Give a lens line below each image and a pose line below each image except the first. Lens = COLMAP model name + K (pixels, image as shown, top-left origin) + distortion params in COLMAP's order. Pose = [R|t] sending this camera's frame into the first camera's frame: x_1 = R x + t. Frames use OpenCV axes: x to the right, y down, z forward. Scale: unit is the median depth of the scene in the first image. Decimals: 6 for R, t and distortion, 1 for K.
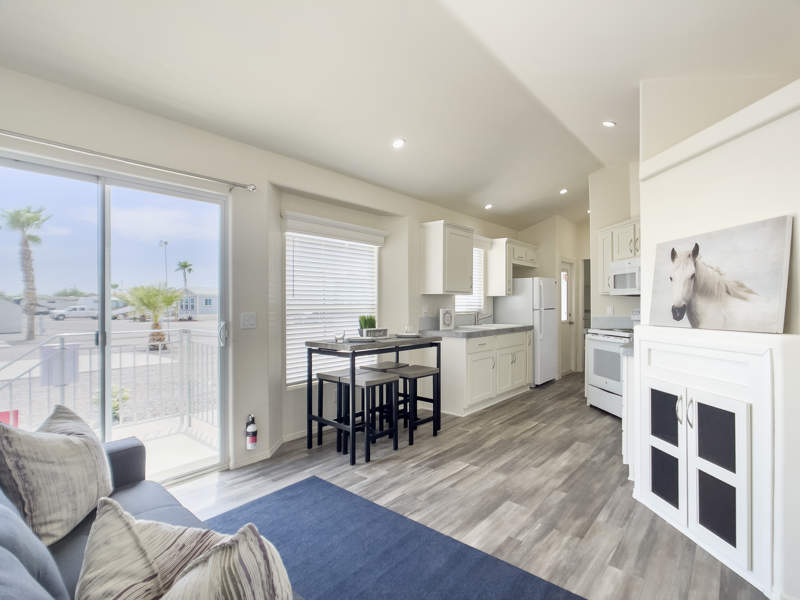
lens RADIAL K [[391.6, 0, 400.4], [0, 391.6, 305.6], [0, 0, 1]] dist [-0.022447, 0.010124]
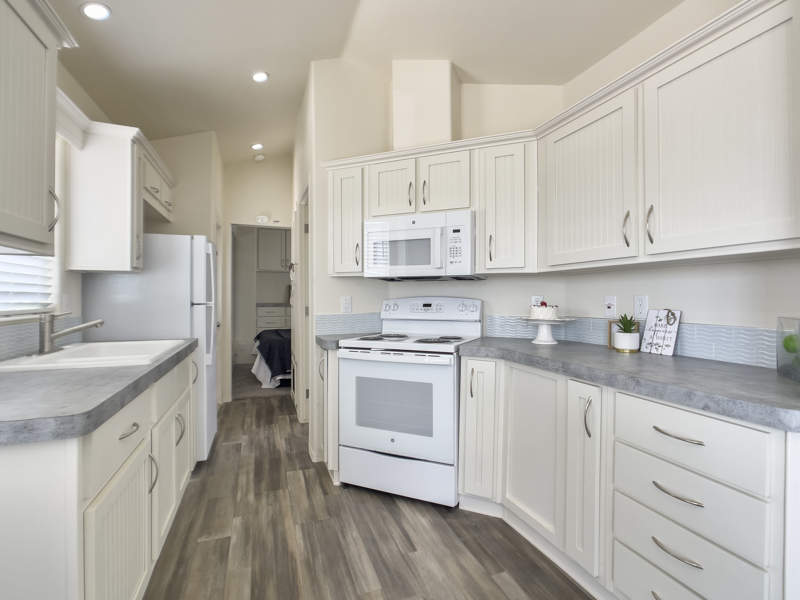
lens RADIAL K [[391.6, 0, 395.2], [0, 391.6, 298.1], [0, 0, 1]] dist [-0.022447, 0.010124]
pose [[0.487038, 0.000044, 0.873381, 0.078636], [0.001346, 0.999999, -0.000801, 0.006215], [-0.873380, 0.001566, 0.487037, 0.871755]]
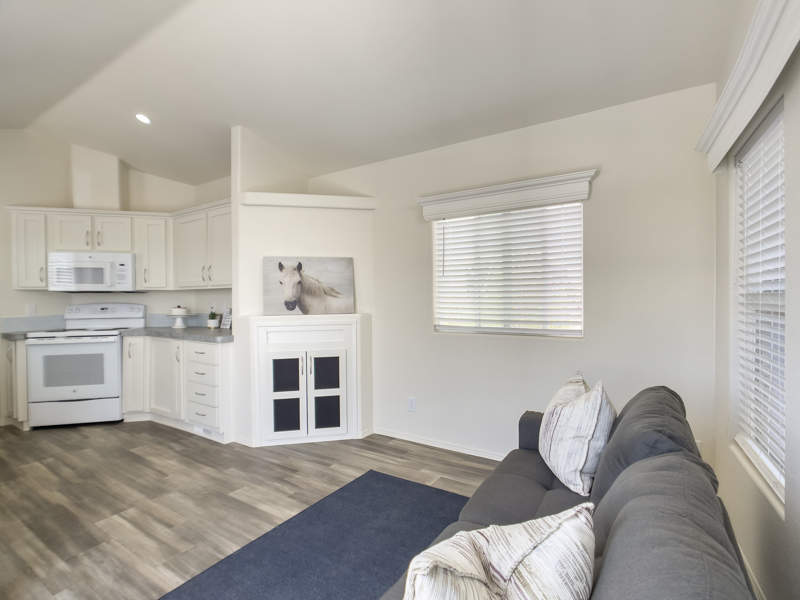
lens RADIAL K [[391.6, 0, 416.7], [0, 391.6, 305.9], [0, 0, 1]] dist [-0.022447, 0.010124]
pose [[-0.162886, -0.014742, 0.986535, -0.530863], [0.008814, 0.999827, 0.016396, -0.000370], [-0.986606, 0.011366, -0.162728, 0.451558]]
